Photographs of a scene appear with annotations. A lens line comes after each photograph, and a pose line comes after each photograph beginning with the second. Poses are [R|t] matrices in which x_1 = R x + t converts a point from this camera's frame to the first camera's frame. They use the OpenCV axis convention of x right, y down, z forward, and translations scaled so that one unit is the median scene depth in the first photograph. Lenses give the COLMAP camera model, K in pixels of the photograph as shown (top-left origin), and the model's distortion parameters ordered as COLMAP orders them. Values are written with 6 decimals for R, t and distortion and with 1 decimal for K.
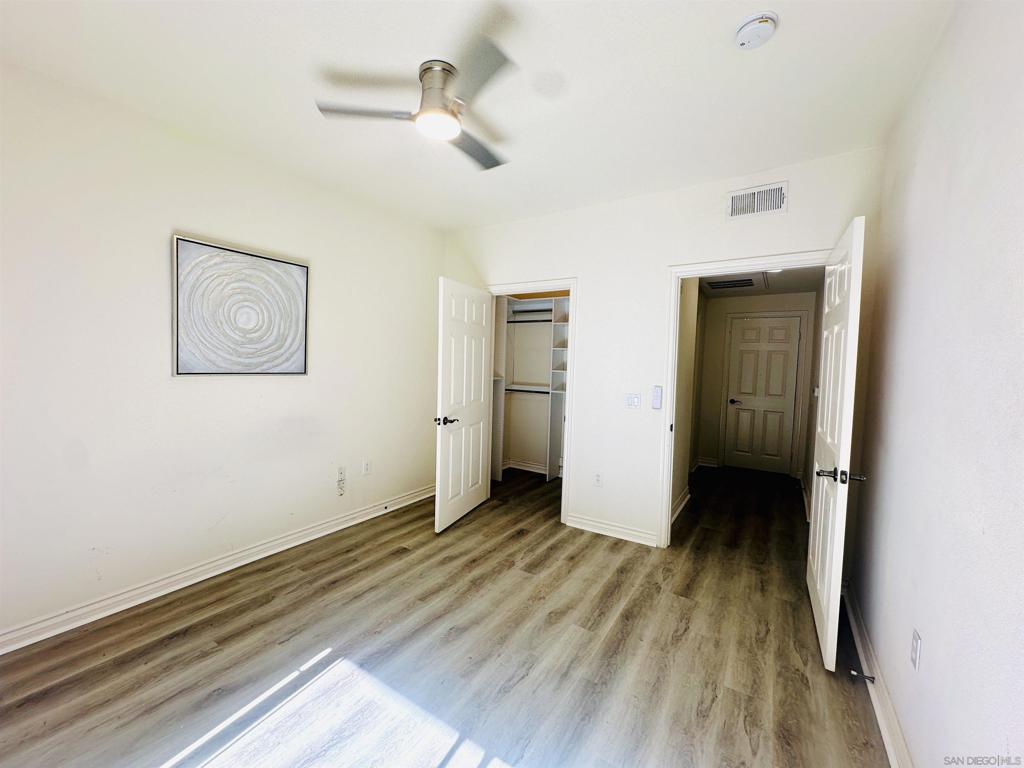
lens RADIAL K [[409.1, 0, 511.0], [0, 409.1, 381.5], [0, 0, 1]] dist [-0.002199, 0.000429]
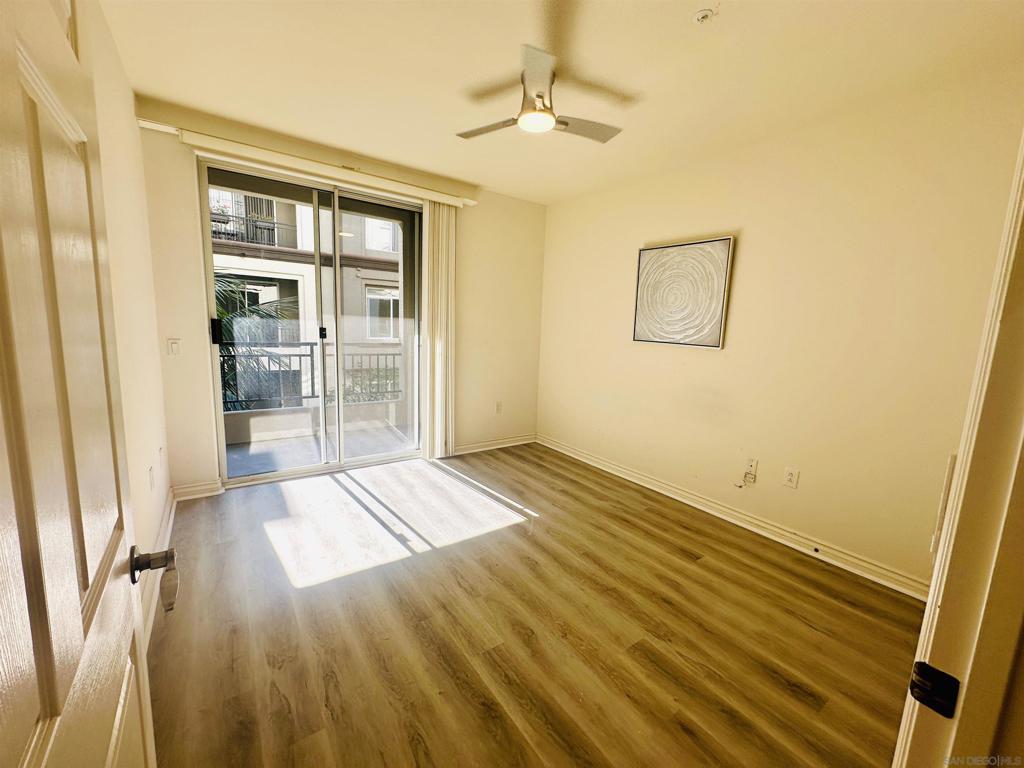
lens RADIAL K [[409.1, 0, 510.6], [0, 409.1, 383.3], [0, 0, 1]] dist [-0.002199, 0.000429]
pose [[-0.364862, 0.095806, -0.926119, 0.796224], [-0.098613, 0.985120, 0.140760, -0.028480], [0.925824, 0.142686, -0.349986, 1.143307]]
